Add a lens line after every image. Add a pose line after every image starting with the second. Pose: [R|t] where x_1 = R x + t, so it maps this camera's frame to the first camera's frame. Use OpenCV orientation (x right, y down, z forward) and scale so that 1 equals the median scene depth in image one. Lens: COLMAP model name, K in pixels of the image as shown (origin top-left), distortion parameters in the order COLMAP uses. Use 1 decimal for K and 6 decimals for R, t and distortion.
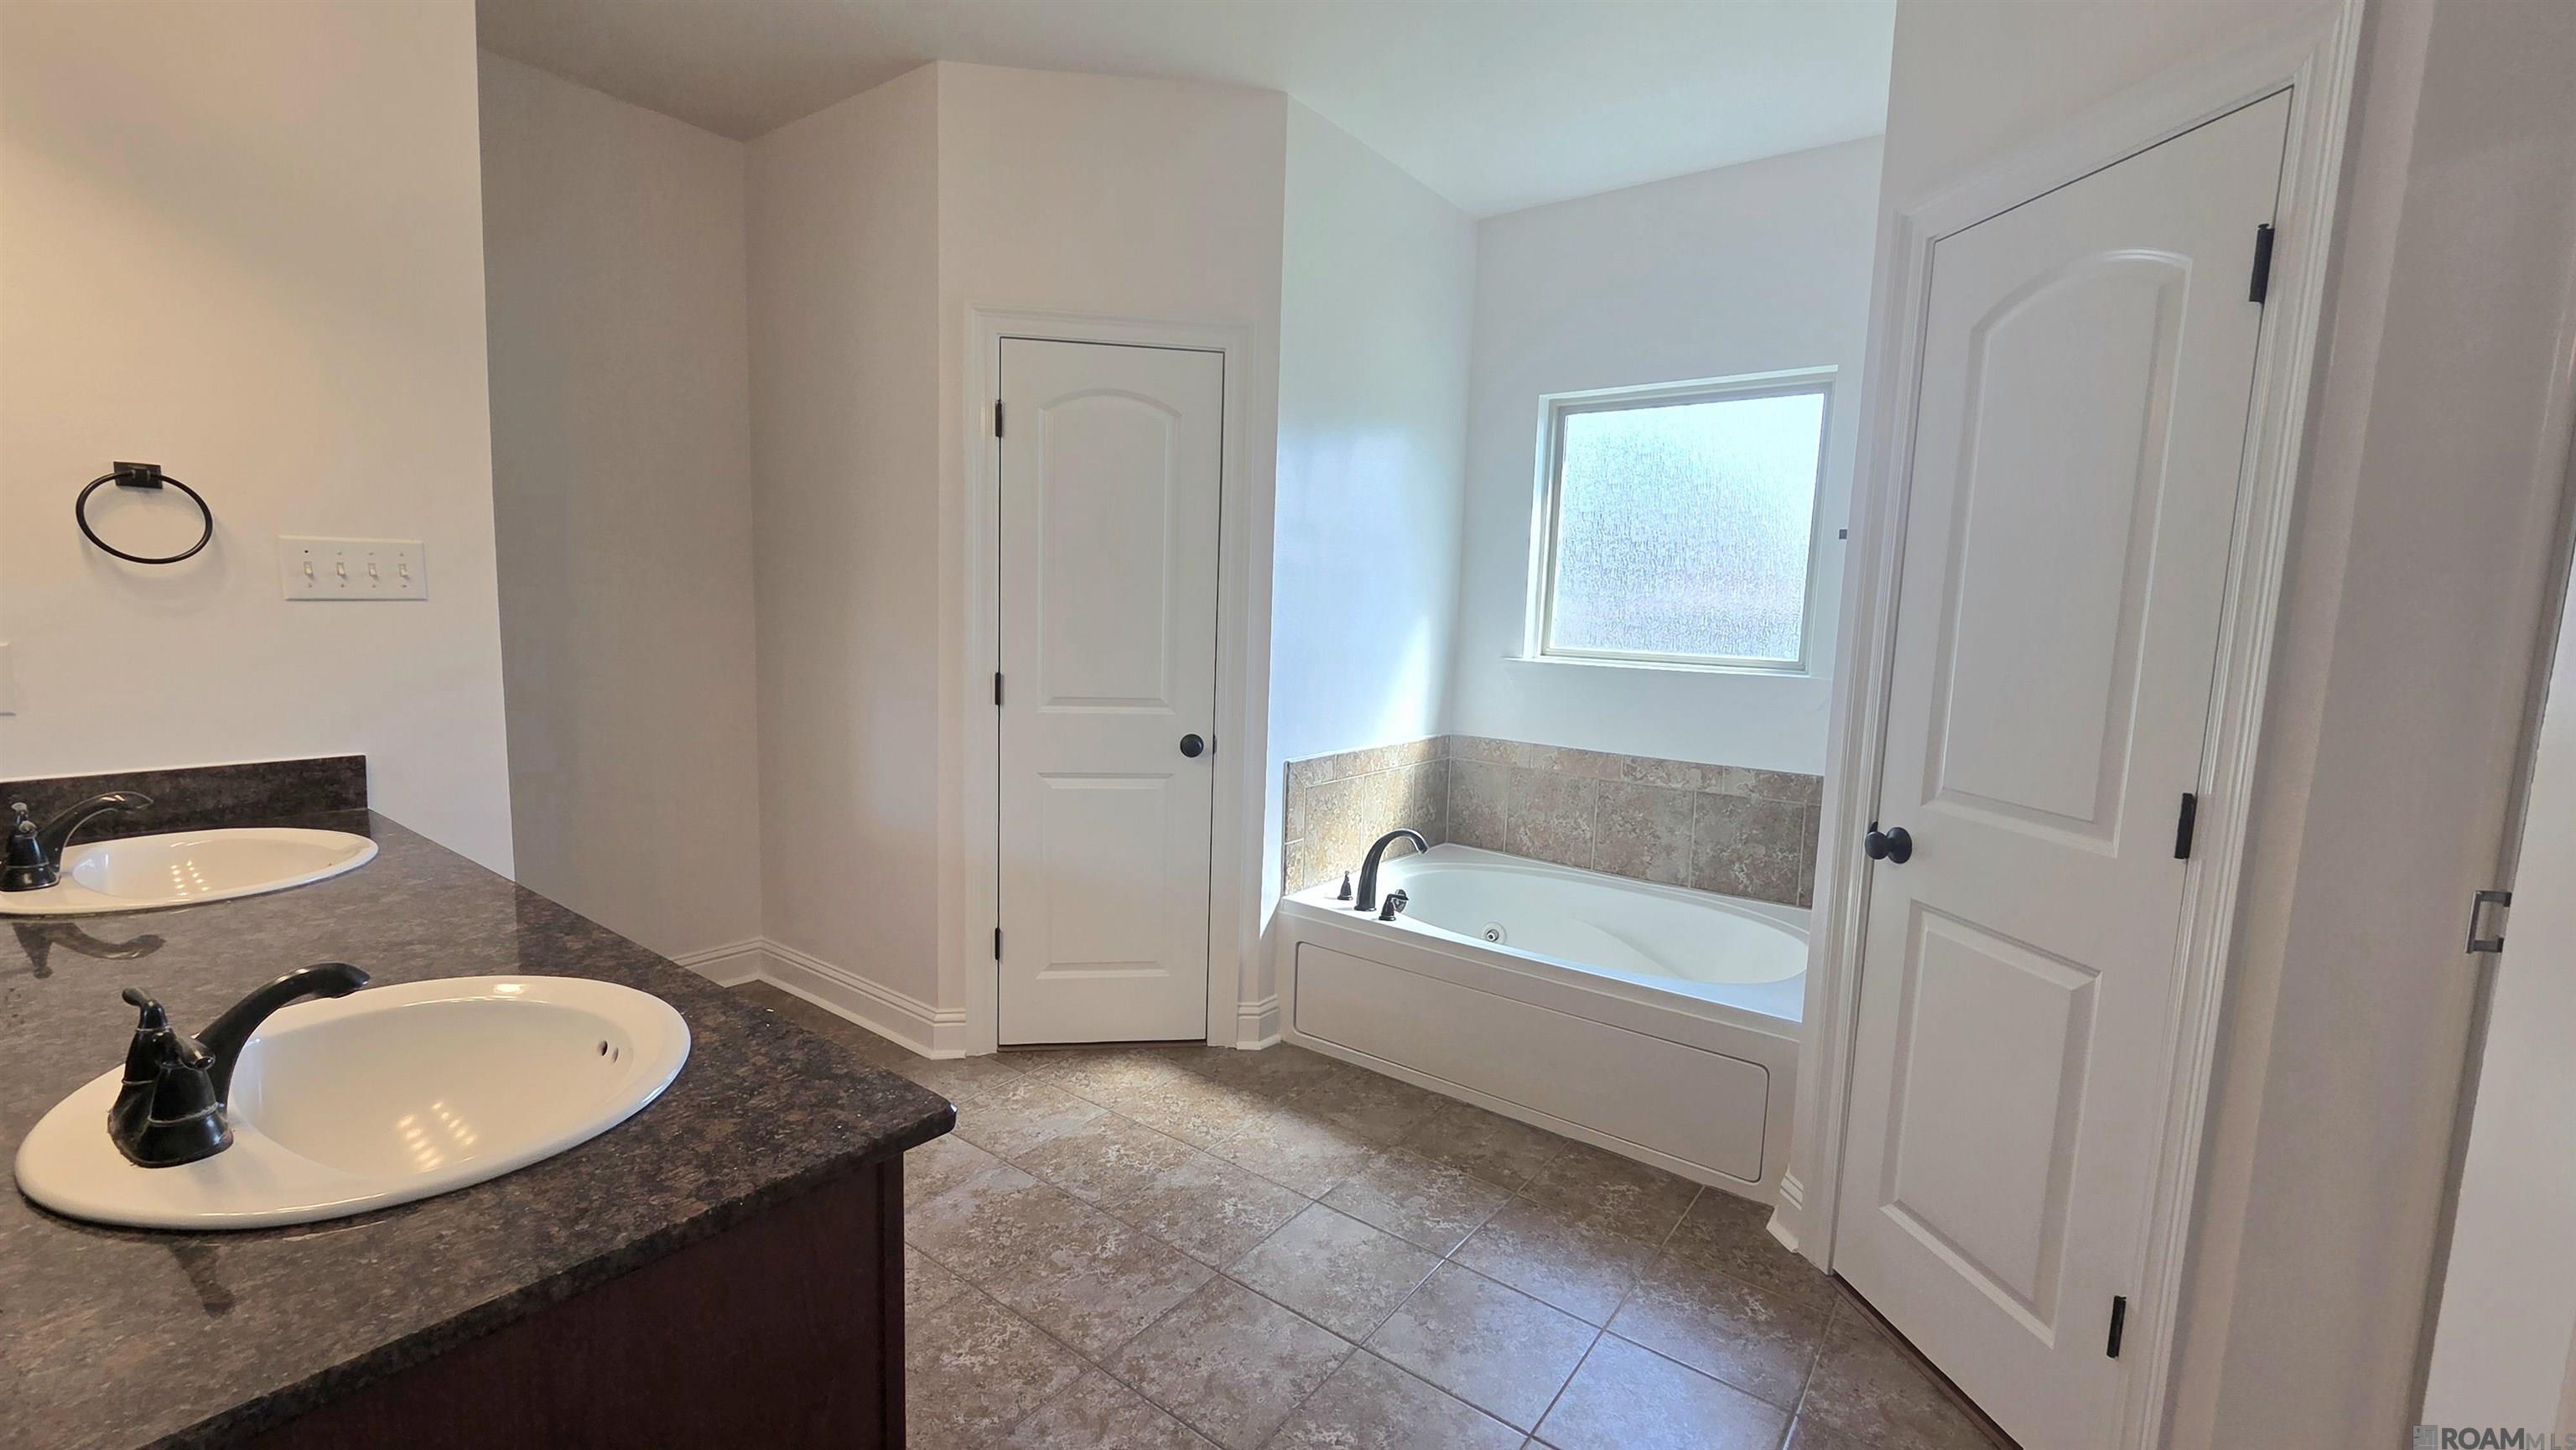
lens RADIAL K [[1053.4, 0, 1288.0], [0, 1053.4, 725.0], [0, 0, 1]] dist [-0.000972, -0.000359]
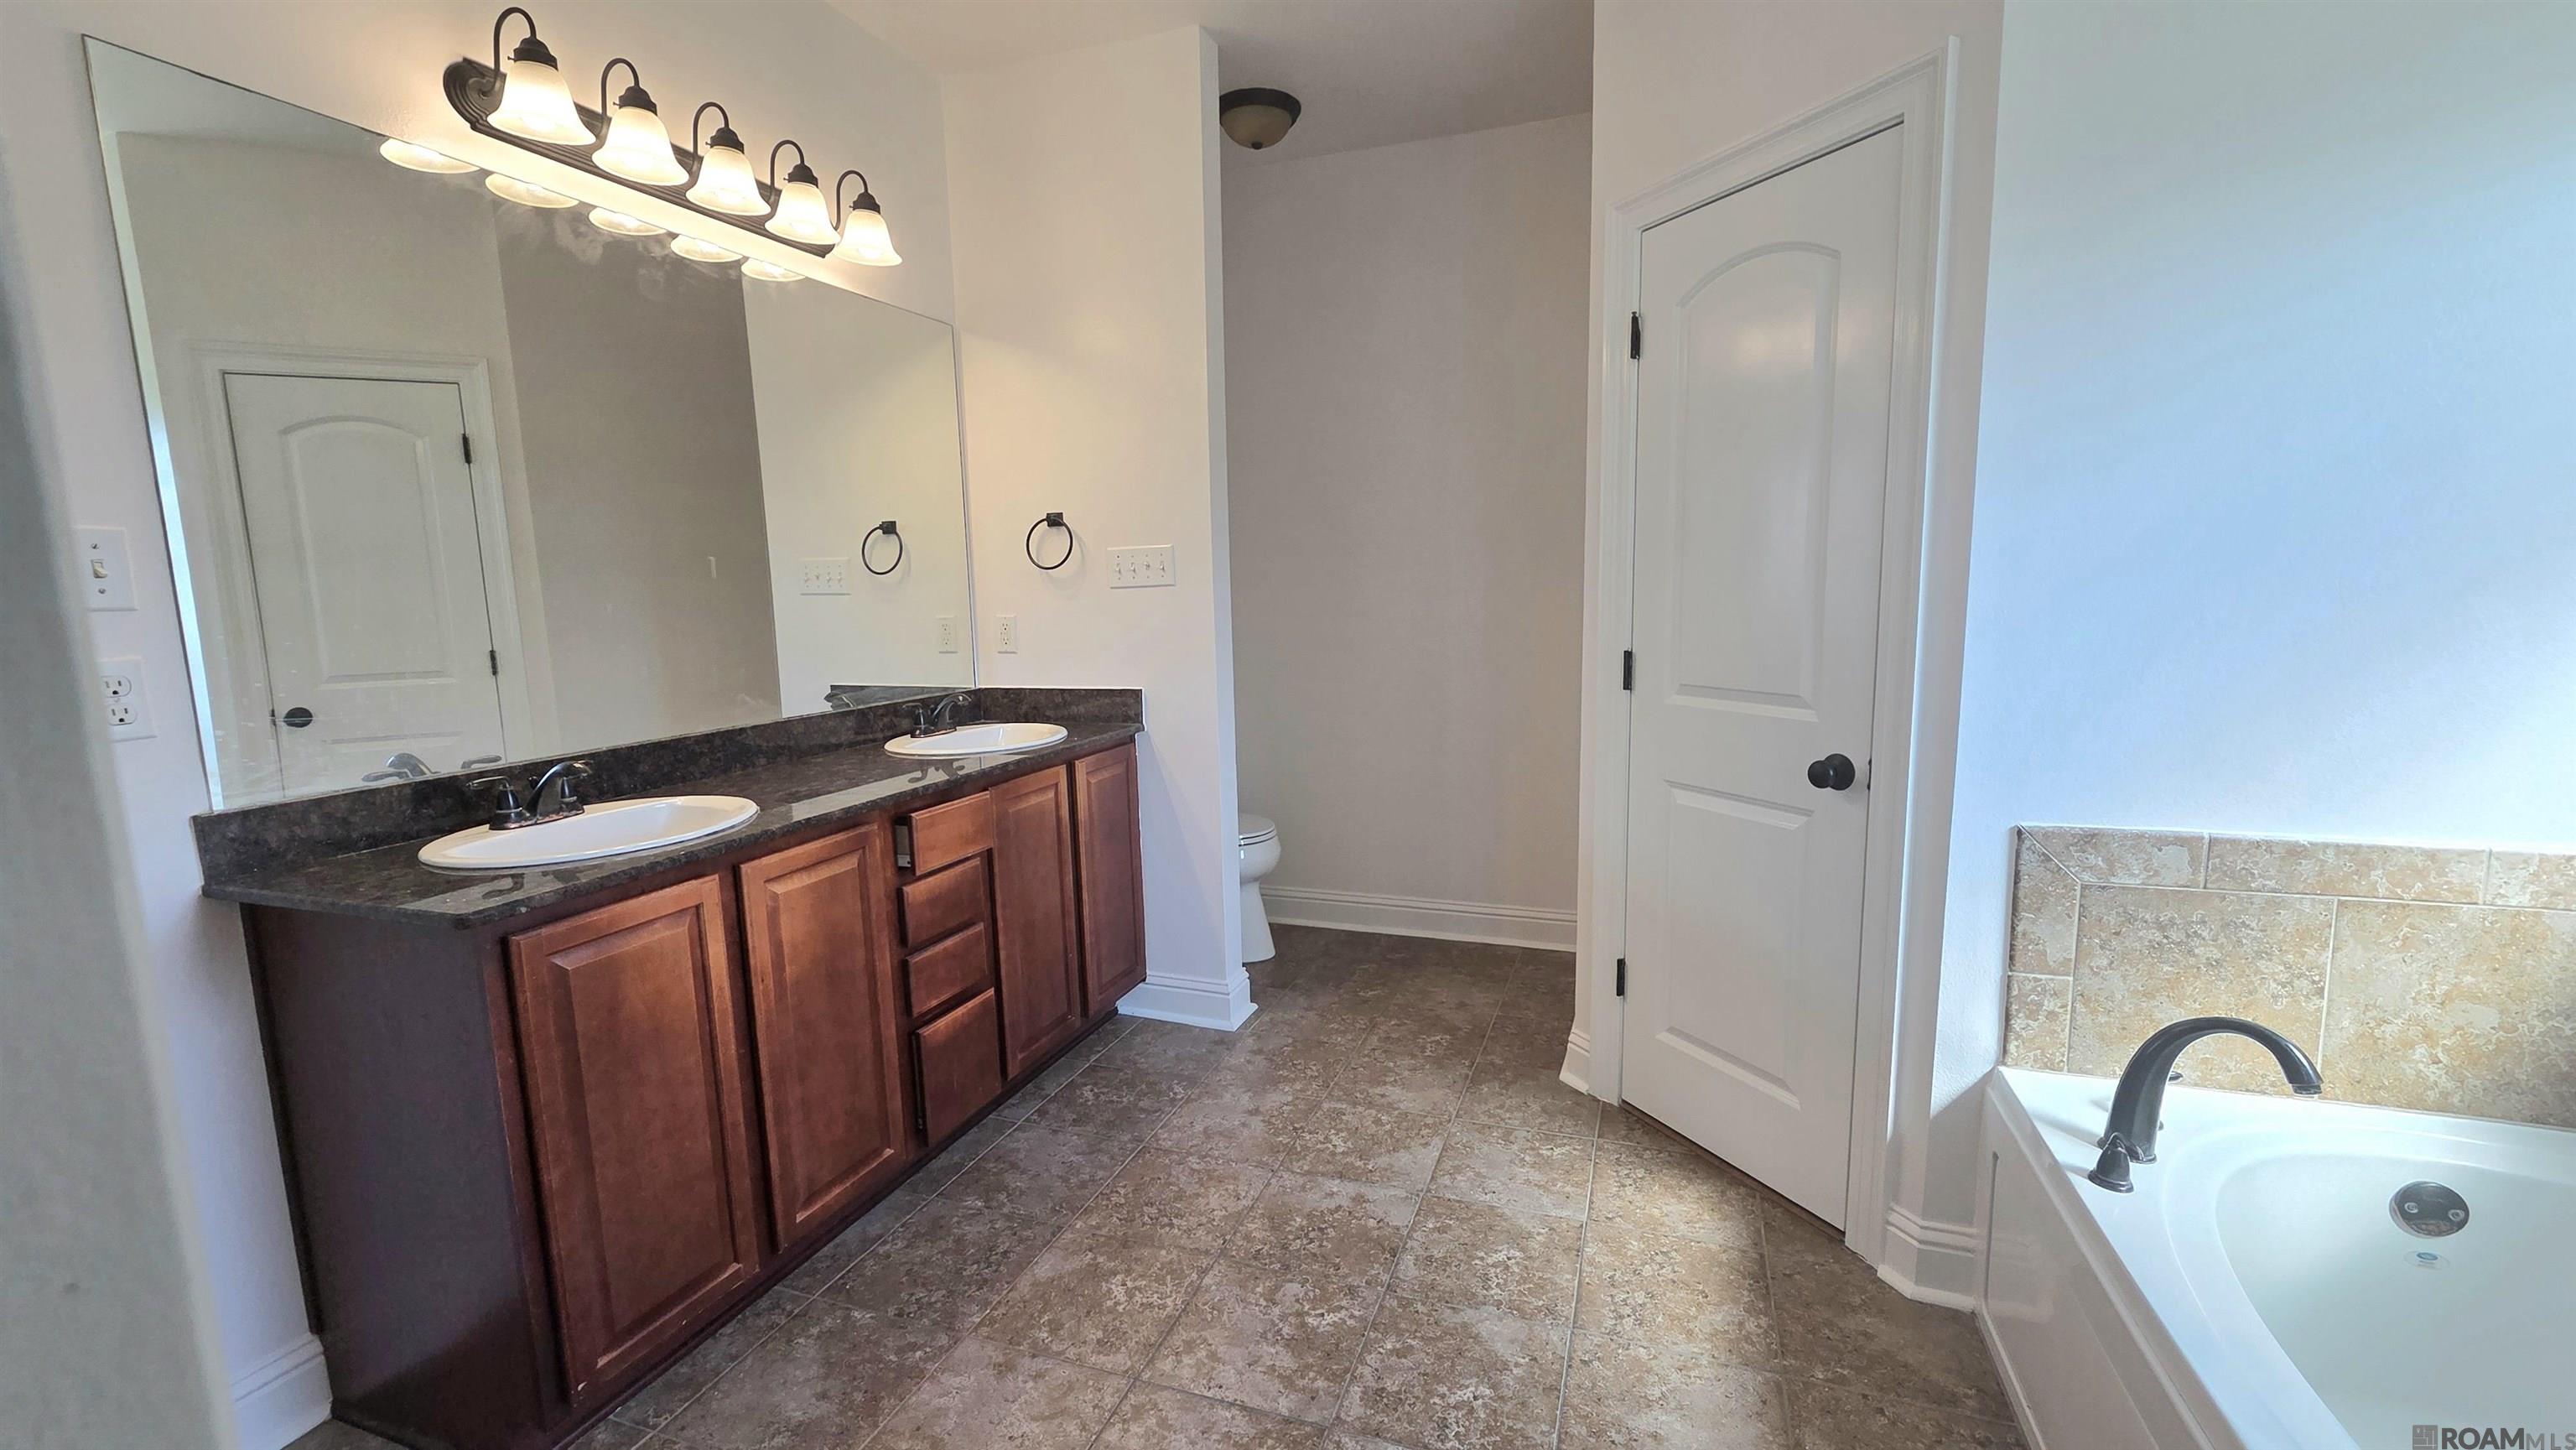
lens RADIAL K [[1053.4, 0, 1288.0], [0, 1053.4, 725.0], [0, 0, 1]] dist [-0.000972, -0.000359]
pose [[0.304571, 0.089732, -0.948253, 0.619977], [-0.078610, 0.994524, 0.068862, -0.040181], [0.949240, 0.053568, 0.309958, 0.720948]]
